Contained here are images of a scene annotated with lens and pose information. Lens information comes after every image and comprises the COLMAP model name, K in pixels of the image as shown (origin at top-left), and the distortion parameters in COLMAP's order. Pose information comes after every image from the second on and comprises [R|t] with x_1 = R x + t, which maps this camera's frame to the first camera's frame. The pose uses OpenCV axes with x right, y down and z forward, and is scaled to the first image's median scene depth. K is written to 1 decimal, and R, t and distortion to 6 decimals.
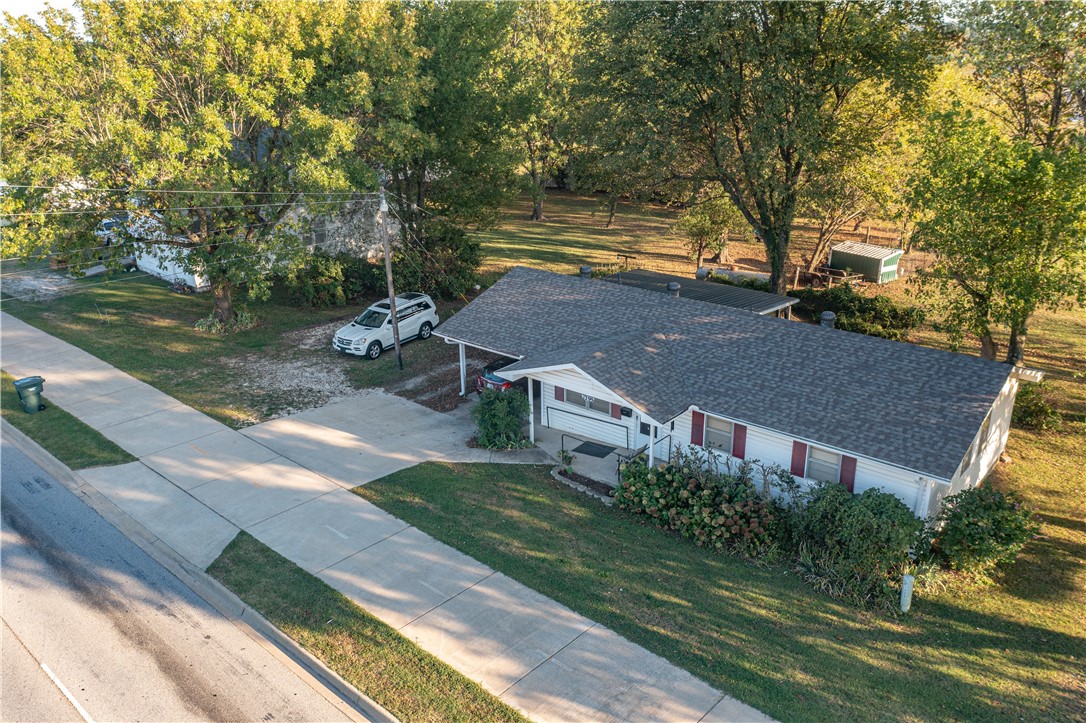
lens RADIAL K [[860.3, 0, 537.9], [0, 860.3, 362.7], [0, 0, 1]] dist [-0.011348, 0.000977]
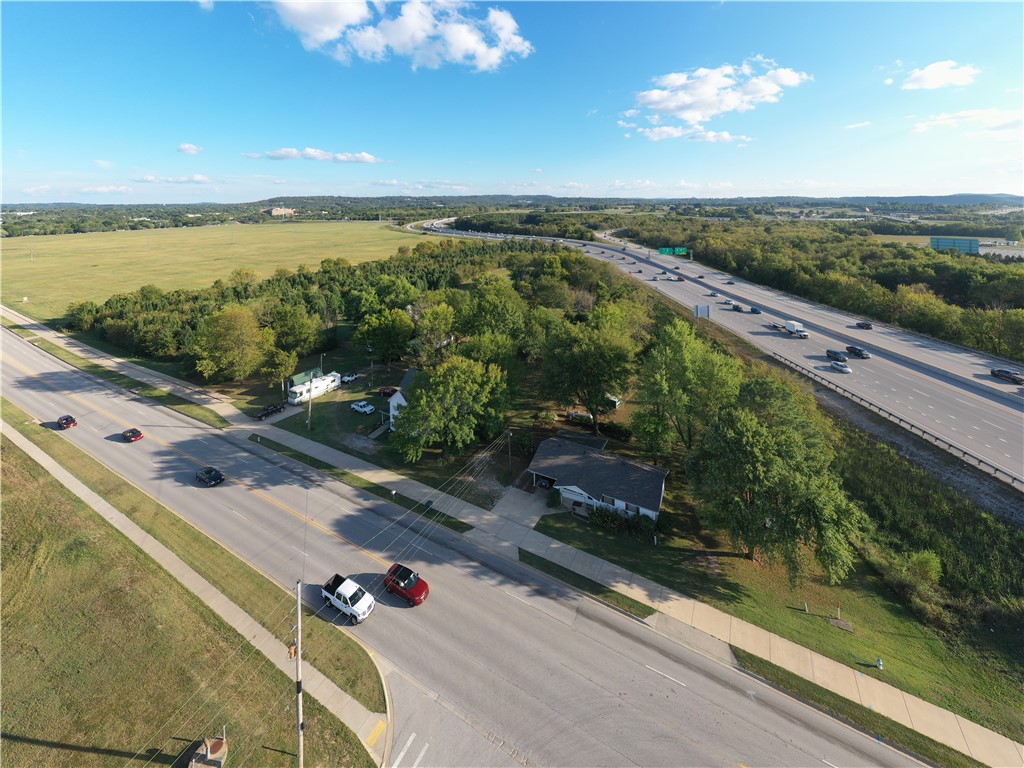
lens RADIAL K [[412.7, 0, 515.5], [0, 412.7, 204.5], [0, 0, 1]] dist [0.004928, -0.000787]
pose [[0.973535, 0.001926, 0.228531, -0.675293], [0.076987, 0.938755, -0.335876, -0.600641], [-0.215181, 0.344581, 0.913762, -1.260789]]
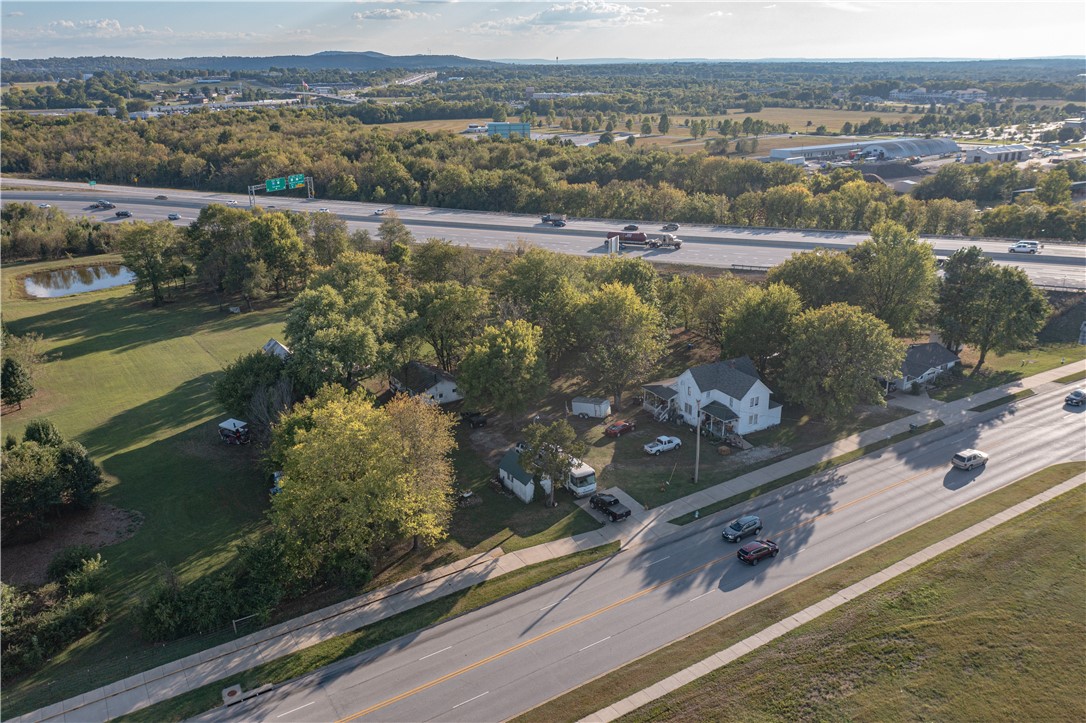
lens RADIAL K [[860.3, 0, 538.7], [0, 860.3, 360.6], [0, 0, 1]] dist [-0.011348, 0.000977]
pose [[0.279043, -0.305907, 0.910250, -4.712183], [0.339281, 0.918174, 0.204561, -1.684751], [-0.898345, 0.251750, 0.359999, 1.101368]]
